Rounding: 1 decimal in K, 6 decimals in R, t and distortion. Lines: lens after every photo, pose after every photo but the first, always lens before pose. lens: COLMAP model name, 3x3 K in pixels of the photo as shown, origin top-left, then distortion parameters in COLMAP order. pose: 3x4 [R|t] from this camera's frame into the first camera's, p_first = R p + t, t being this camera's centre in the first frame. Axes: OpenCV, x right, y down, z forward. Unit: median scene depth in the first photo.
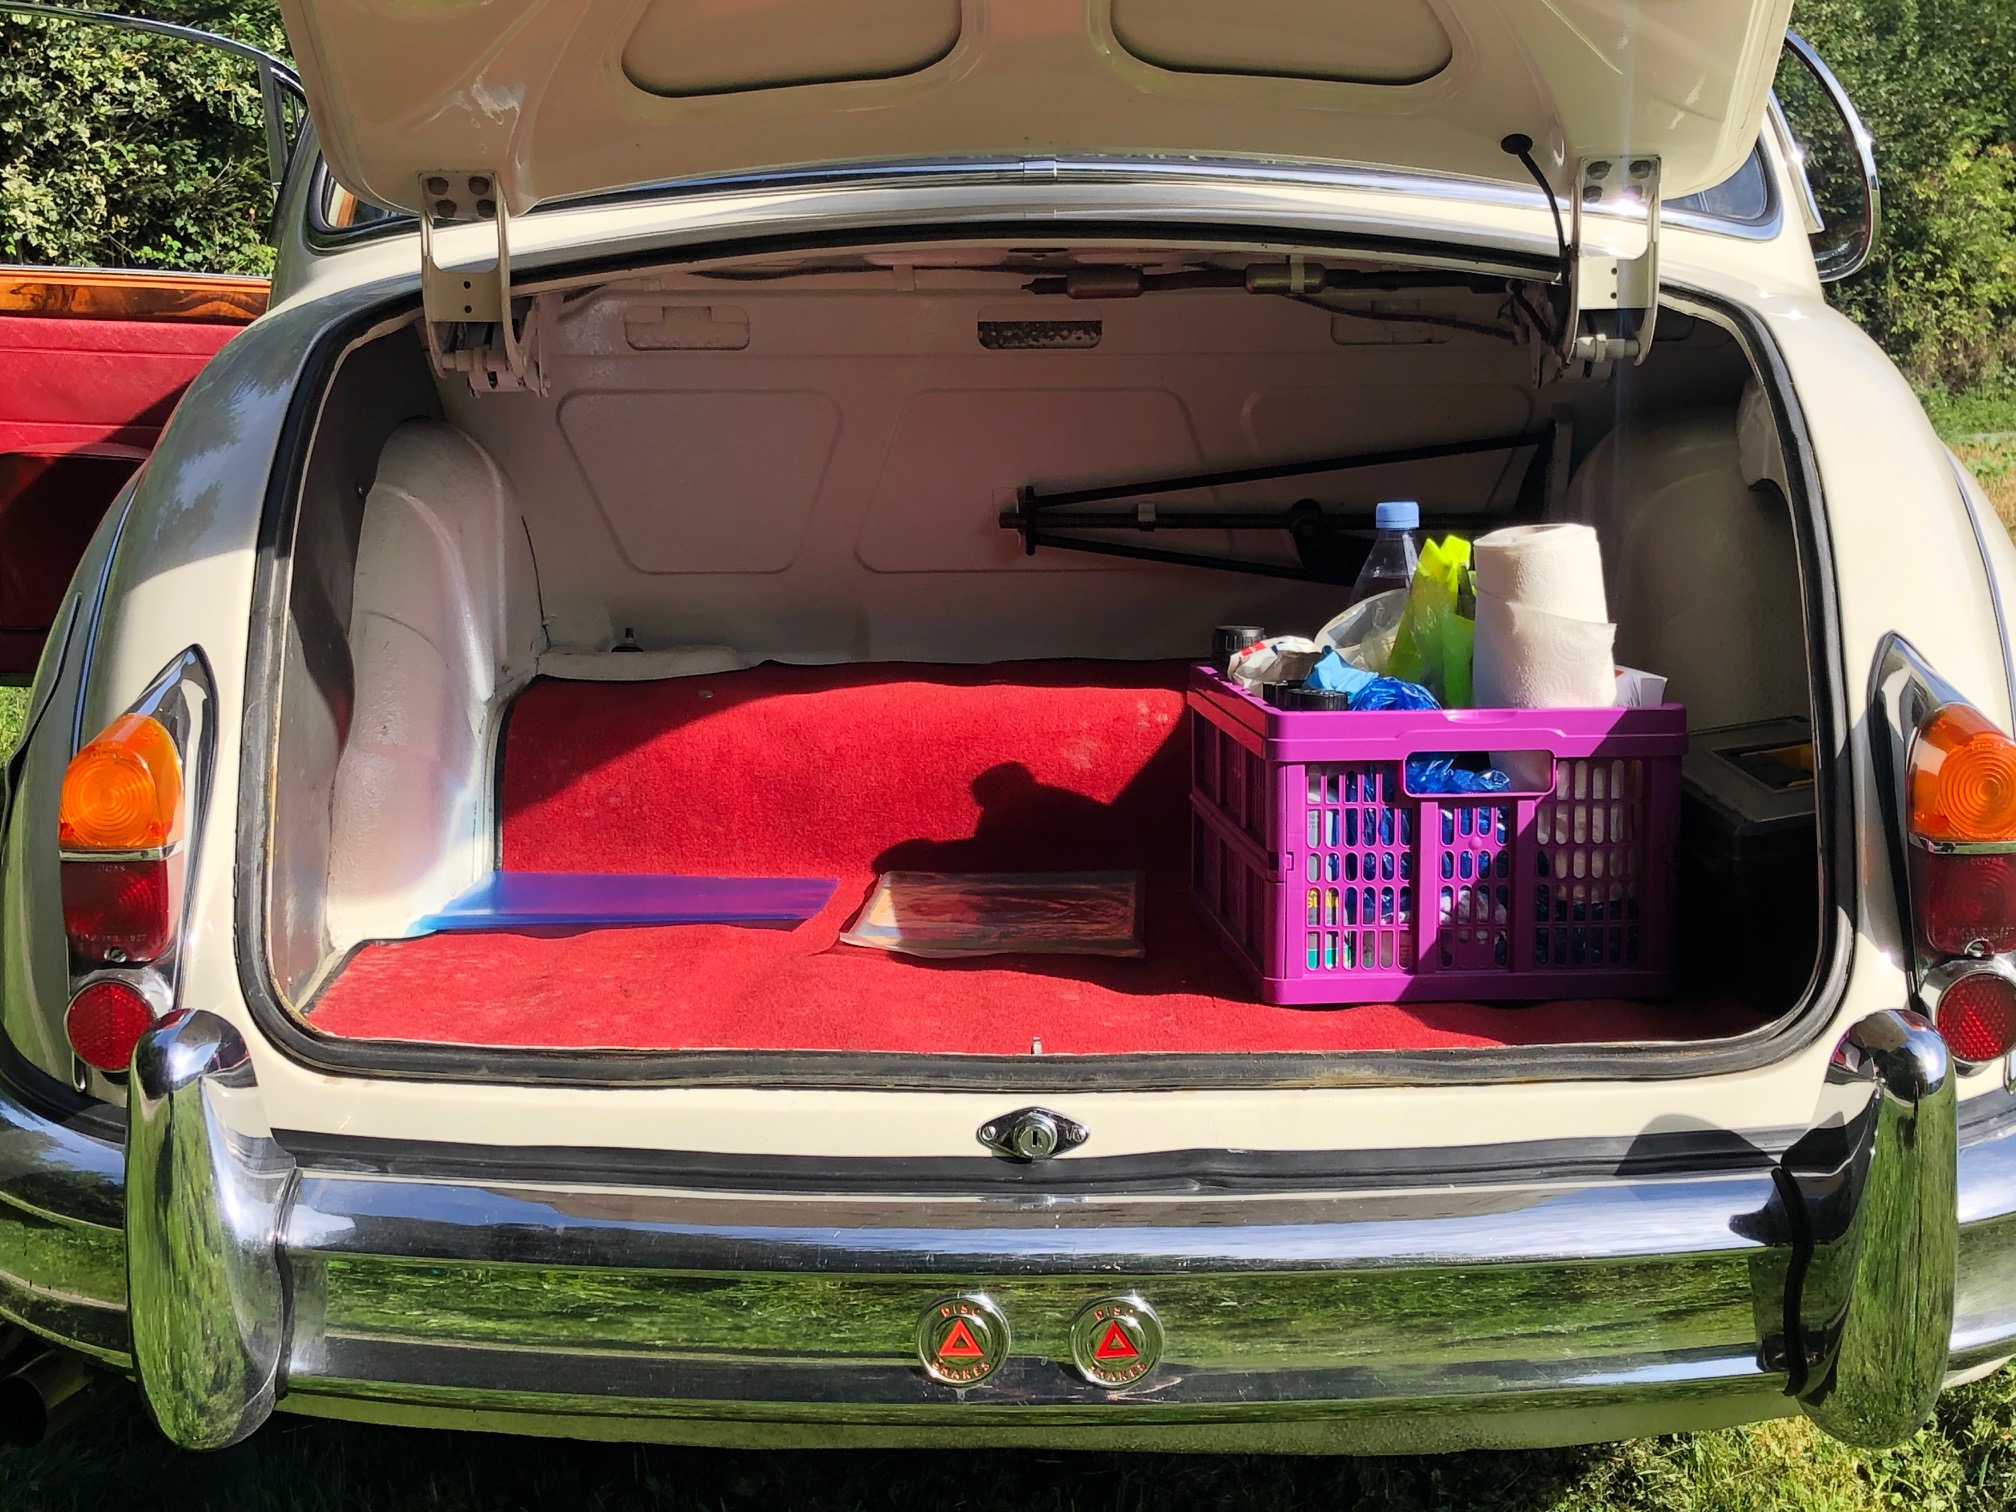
lens RADIAL K [[2845.2, 0, 1008.0], [0, 2845.2, 756.0], [0, 0, 1]] dist [0.041722, -0.095049]
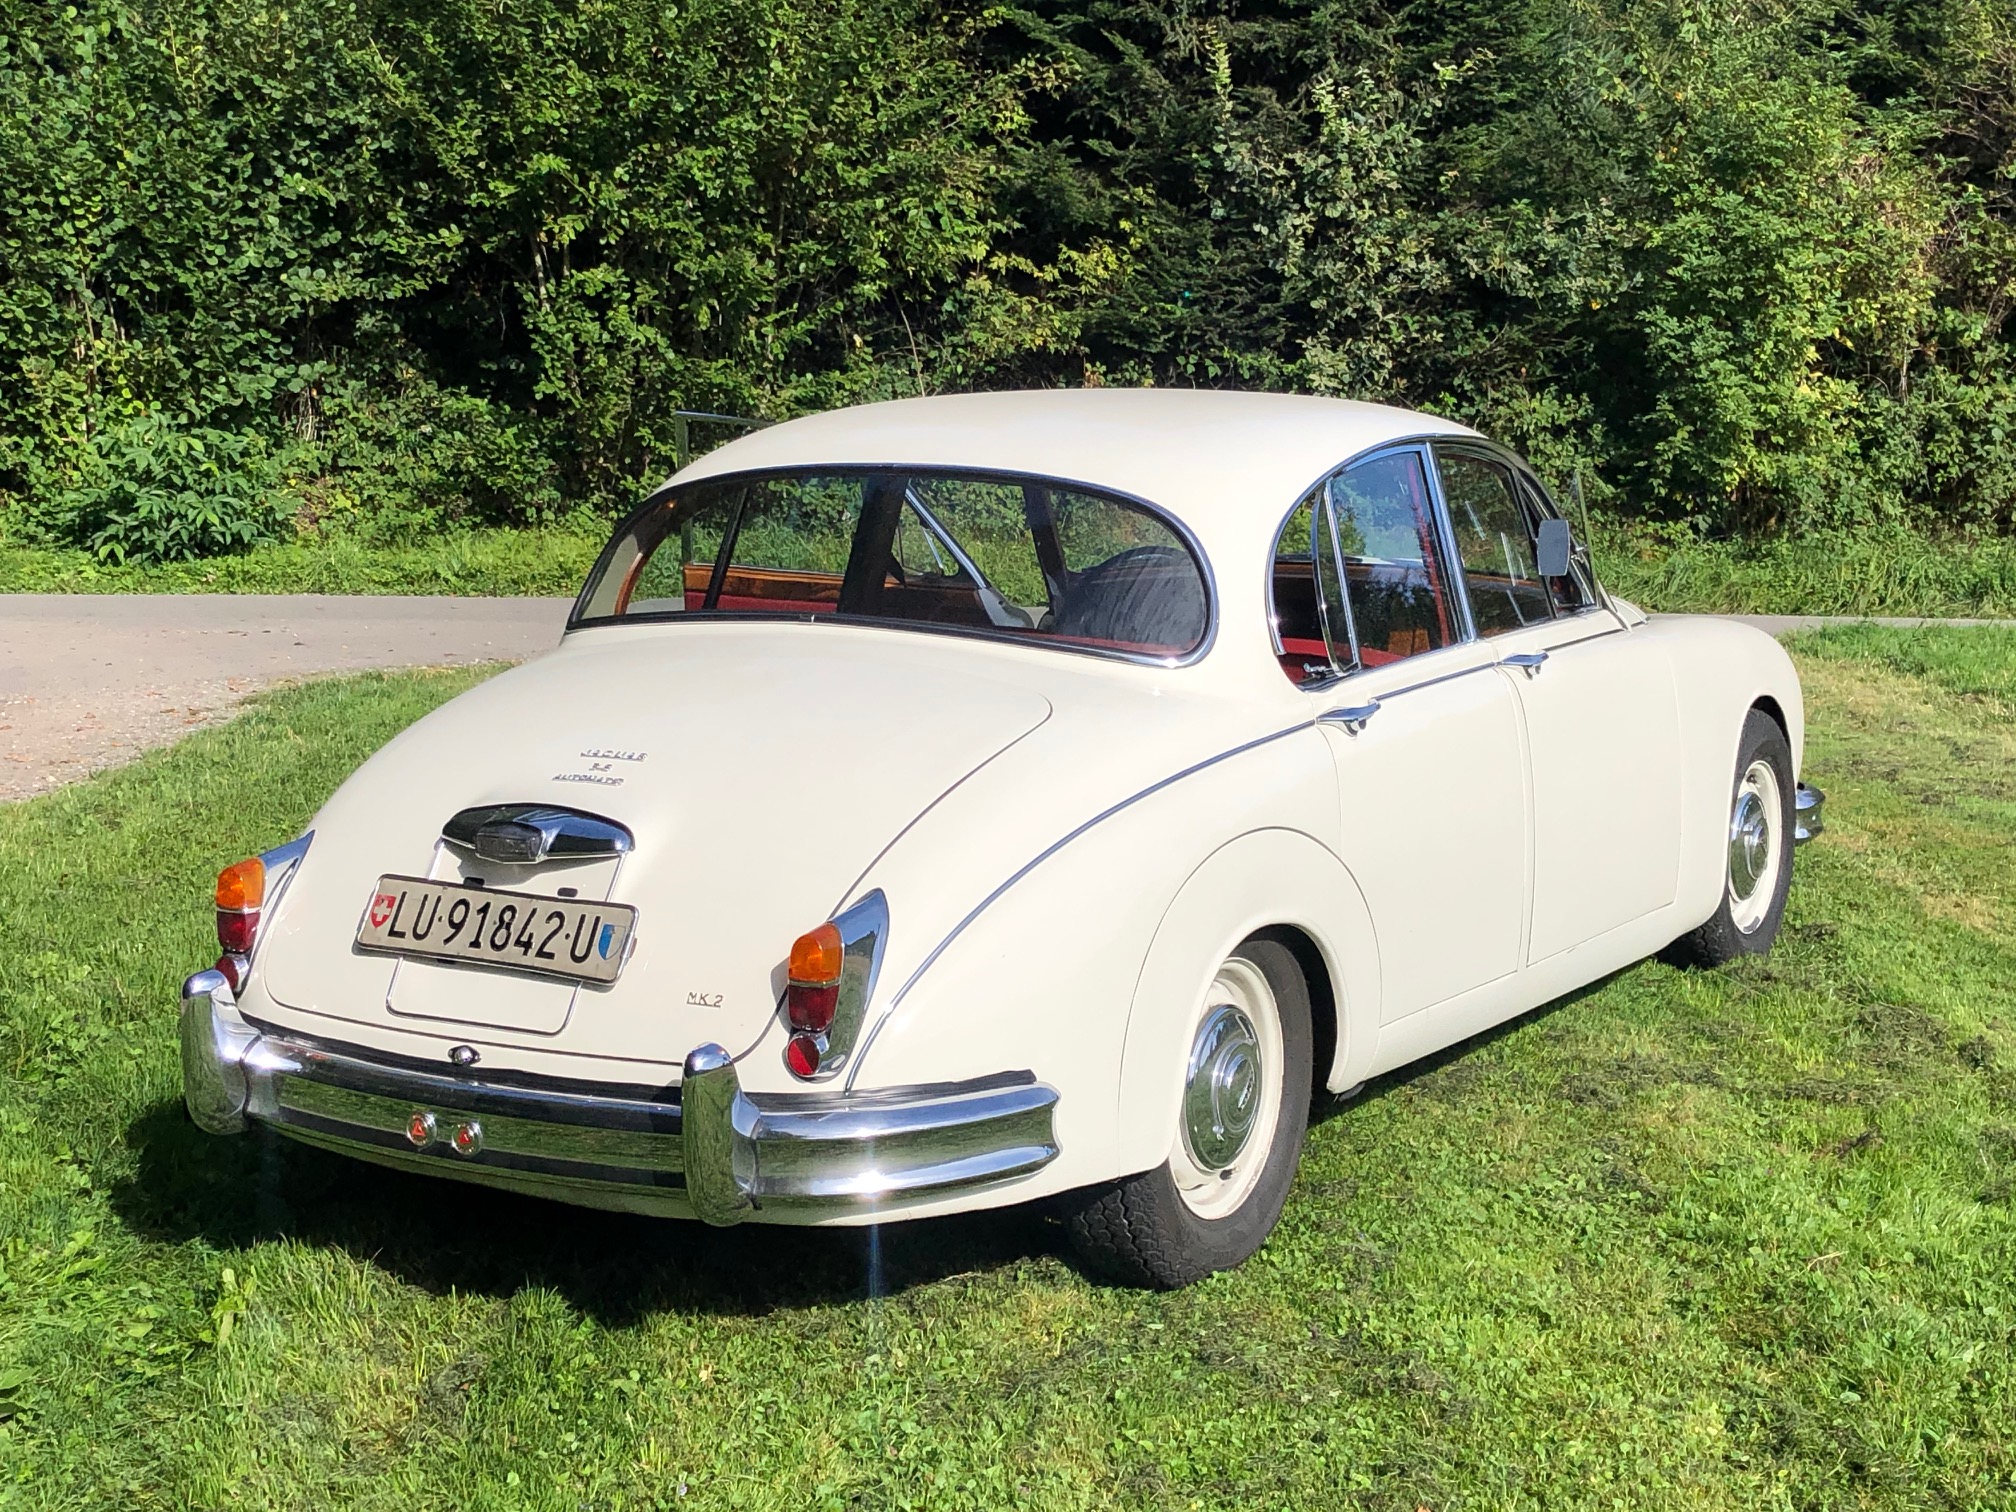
lens RADIAL K [[2845.2, 0, 1008.0], [0, 2845.2, 756.0], [0, 0, 1]] dist [0.041722, -0.095049]
pose [[0.867176, 0.067620, -0.493390, 0.133250], [-0.082519, 0.996554, -0.008455, -0.012462], [0.491118, 0.048046, 0.869767, -0.080966]]
